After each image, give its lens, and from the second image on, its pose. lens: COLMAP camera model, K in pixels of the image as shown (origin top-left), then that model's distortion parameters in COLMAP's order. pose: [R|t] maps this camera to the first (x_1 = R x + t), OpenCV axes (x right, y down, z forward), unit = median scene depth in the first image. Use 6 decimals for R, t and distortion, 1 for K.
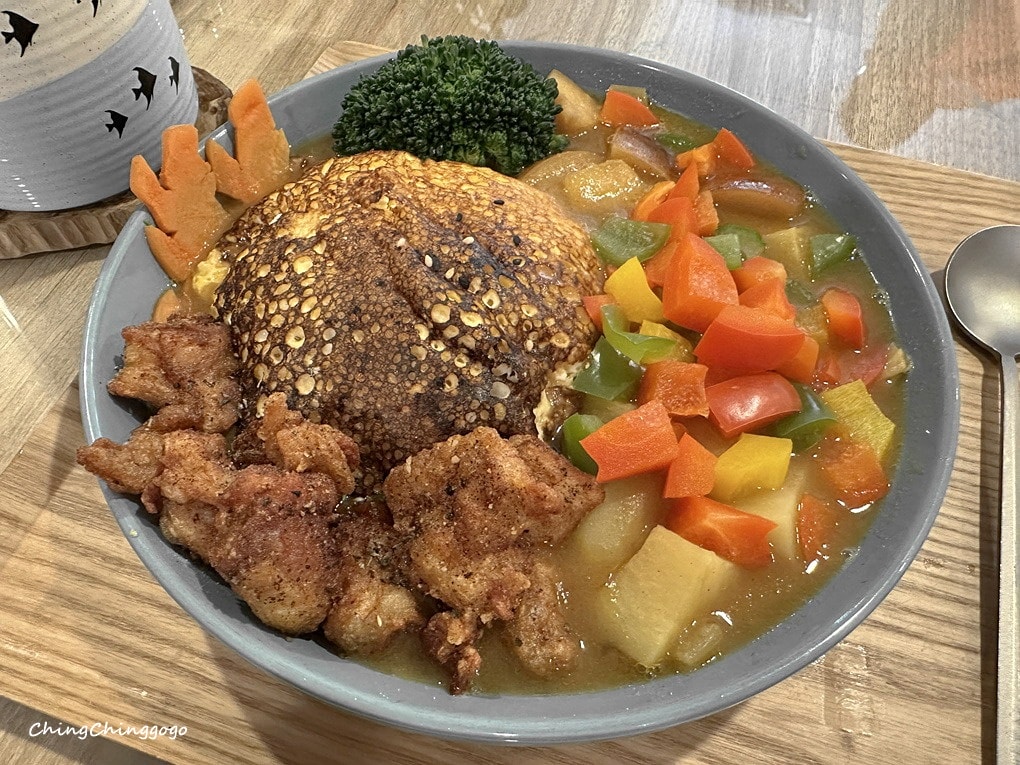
lens RADIAL K [[728.2, 0, 510.0], [0, 728.2, 382.5], [0, 0, 1]] dist [0.003168, 0.003731]
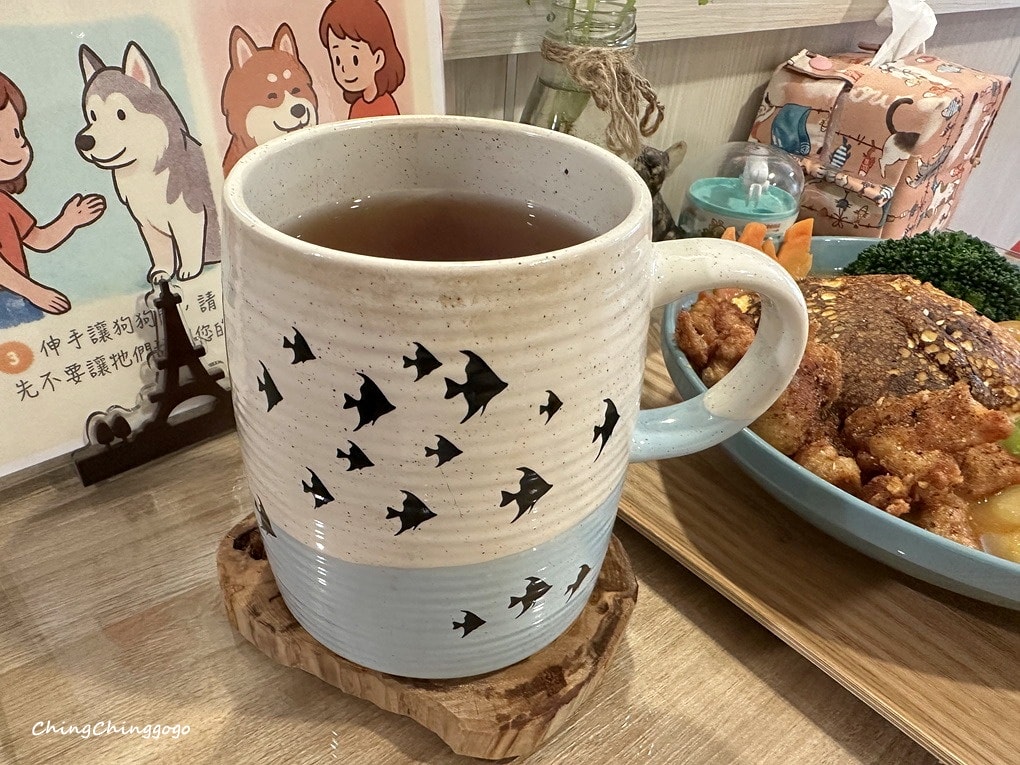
lens RADIAL K [[728.2, 0, 510.0], [0, 728.2, 382.5], [0, 0, 1]] dist [0.003168, 0.003731]
pose [[0.832719, 0.349311, -0.429606, -0.132749], [-0.493491, 0.820065, -0.289759, 0.805542], [0.251089, 0.453295, 0.855265, -0.404192]]
